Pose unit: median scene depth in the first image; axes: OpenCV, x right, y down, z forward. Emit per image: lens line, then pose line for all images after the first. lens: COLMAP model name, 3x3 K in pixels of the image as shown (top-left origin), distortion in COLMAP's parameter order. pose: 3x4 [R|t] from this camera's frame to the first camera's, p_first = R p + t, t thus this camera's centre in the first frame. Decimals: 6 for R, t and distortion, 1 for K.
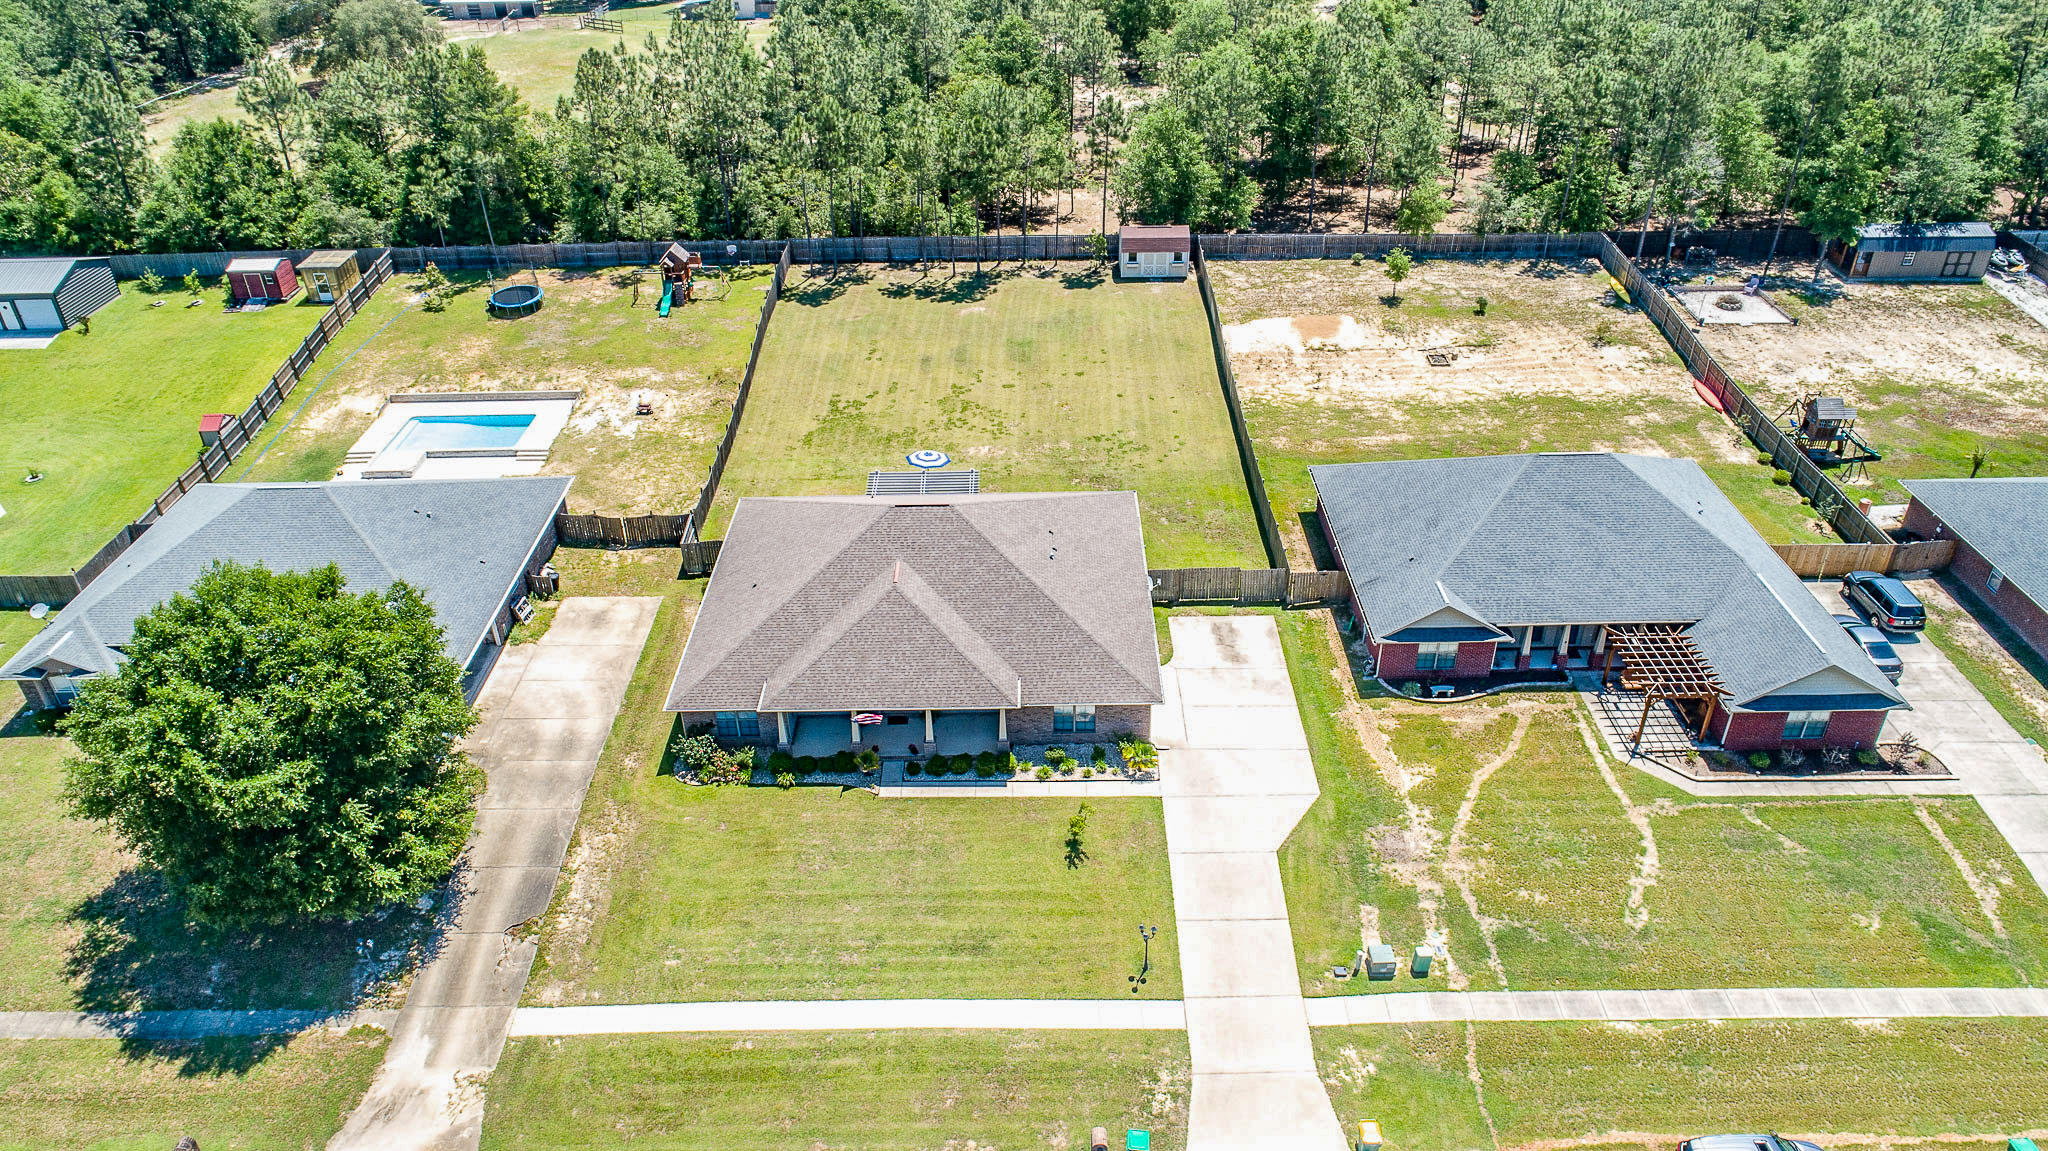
lens RADIAL K [[1372.8, 0, 1020.9], [0, 1372.8, 573.7], [0, 0, 1]] dist [-0.013712, 0.004769]
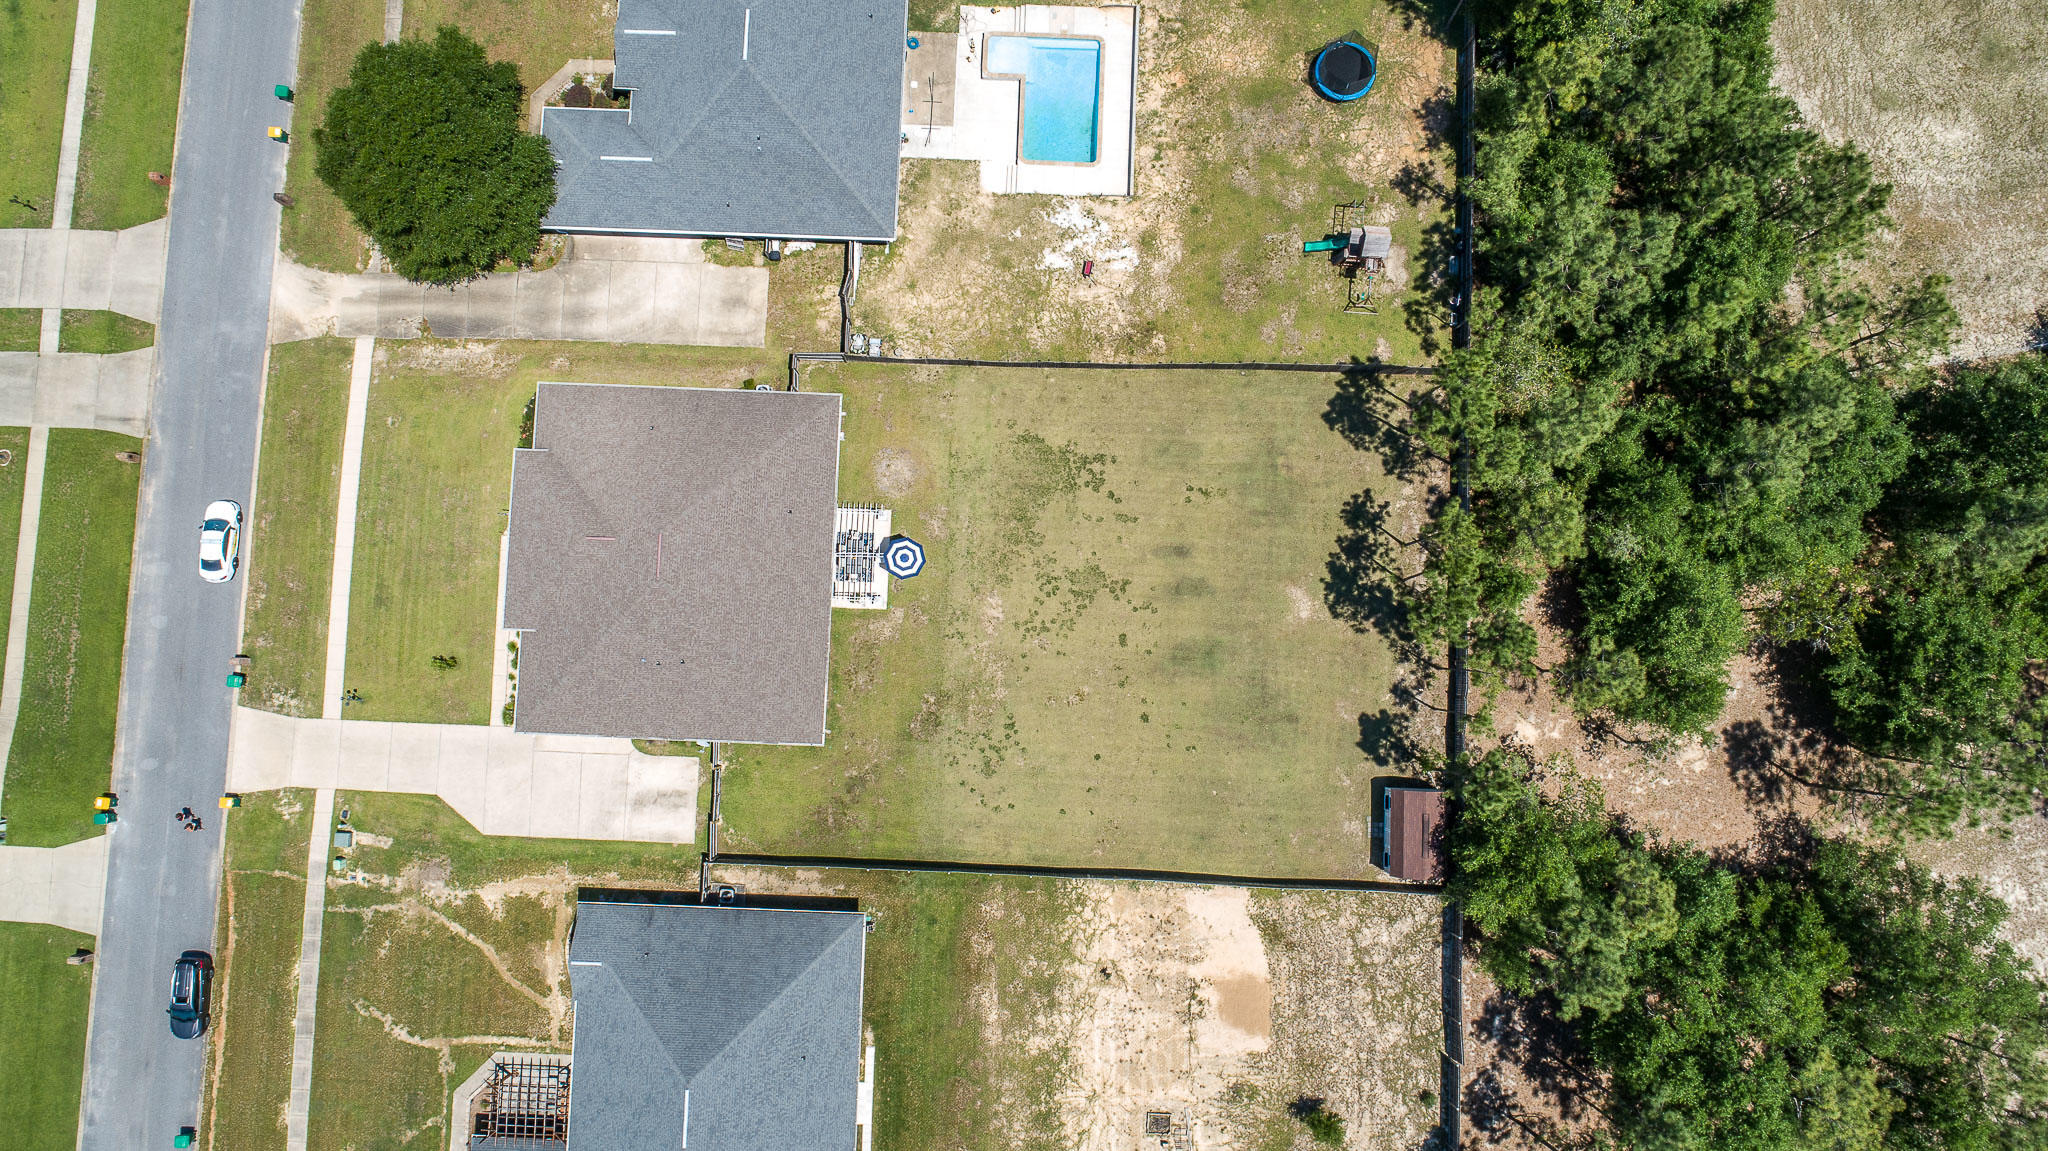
lens RADIAL K [[1372.8, 0, 1020.9], [0, 1372.8, 573.7], [0, 0, 1]] dist [-0.013712, 0.004769]
pose [[-0.035877, 0.997244, -0.064942, 0.009162], [-0.540433, 0.035302, 0.840646, -0.878374], [0.840622, 0.065257, 0.537677, 0.427550]]
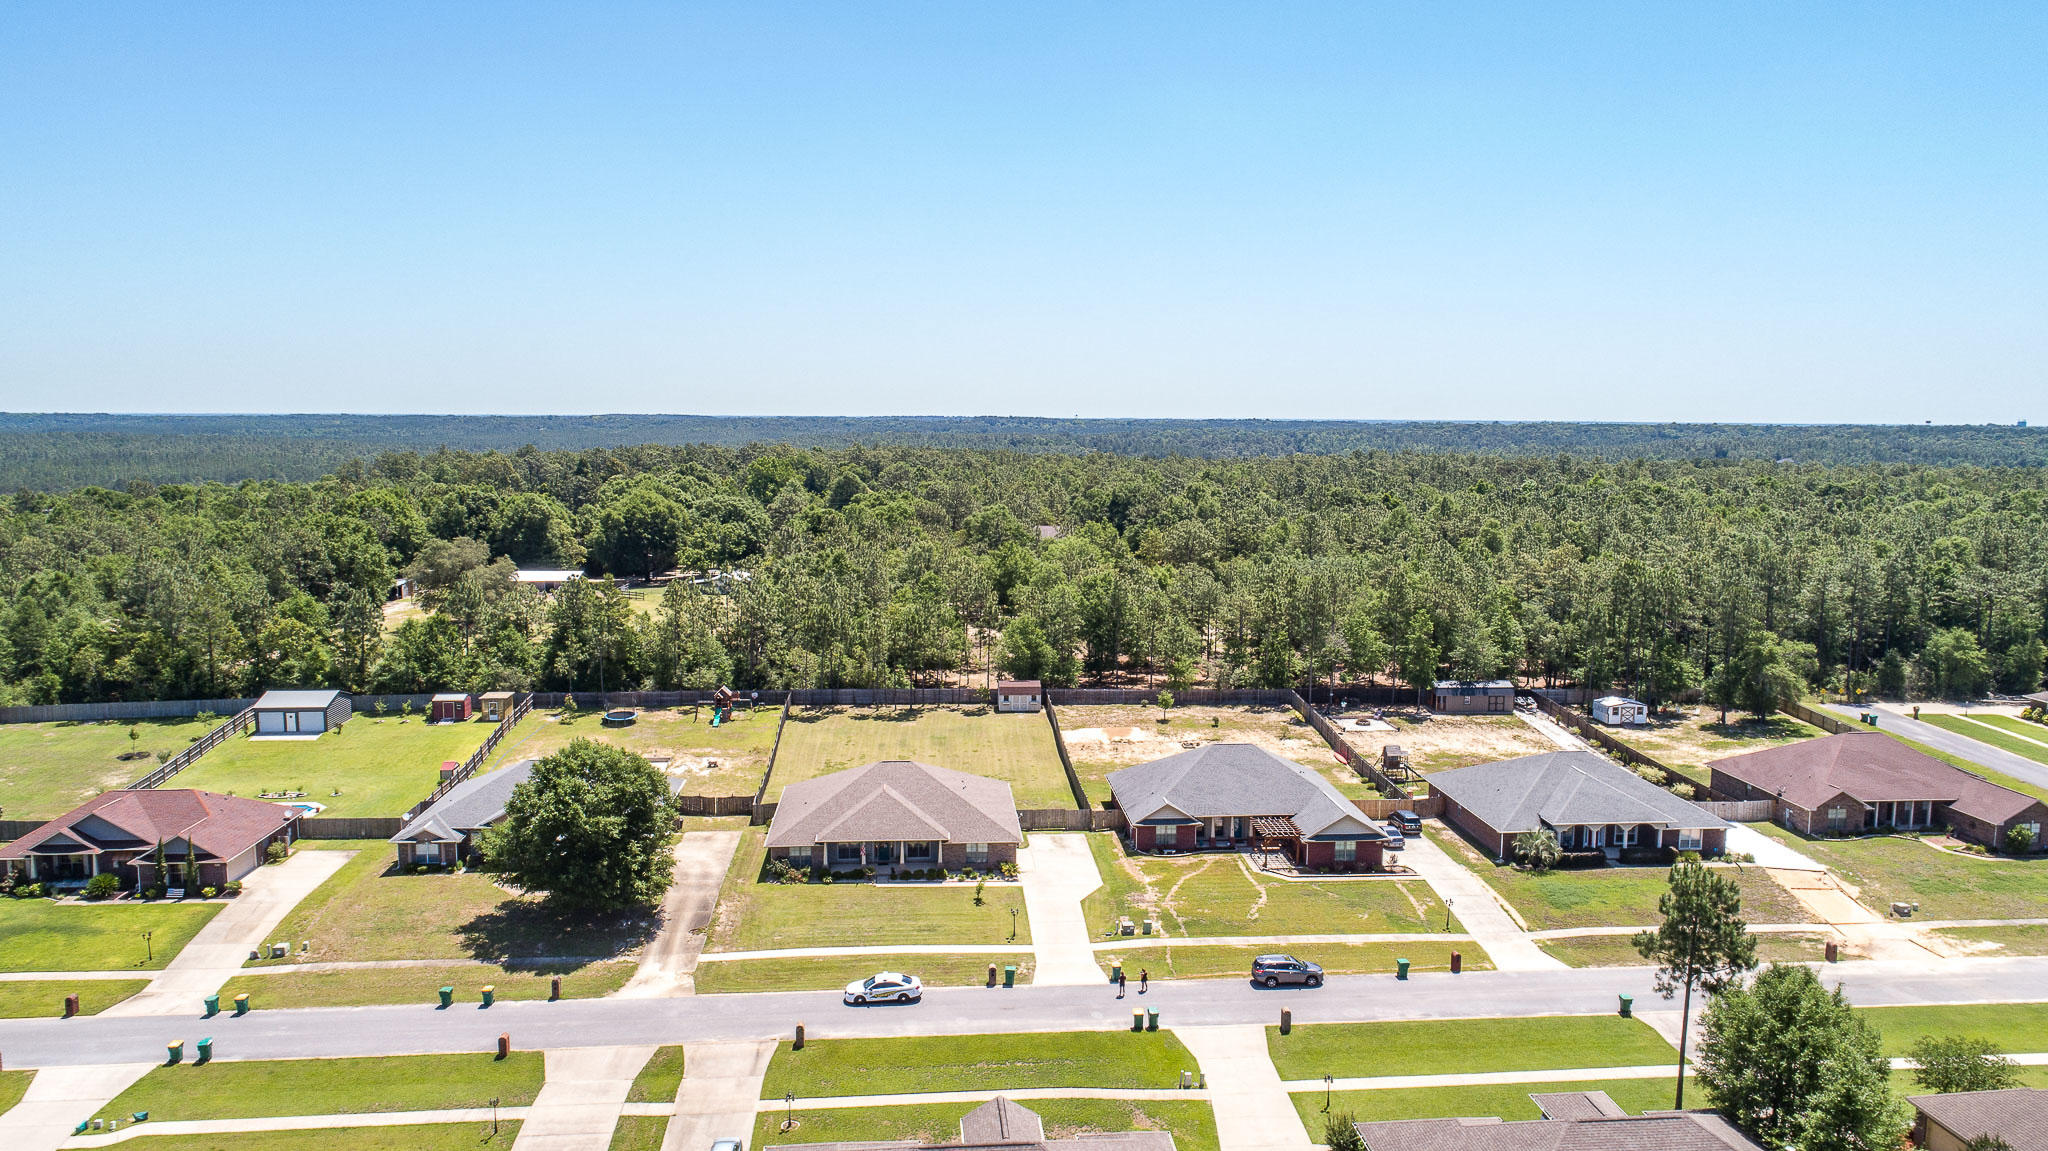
lens RADIAL K [[1372.8, 0, 1020.9], [0, 1372.8, 573.7], [0, 0, 1]] dist [-0.013712, 0.004769]
pose [[0.996542, 0.015505, 0.081636, -0.041224], [0.021428, 0.901260, -0.432748, 0.381990], [-0.080285, 0.433000, 0.897811, -0.592208]]
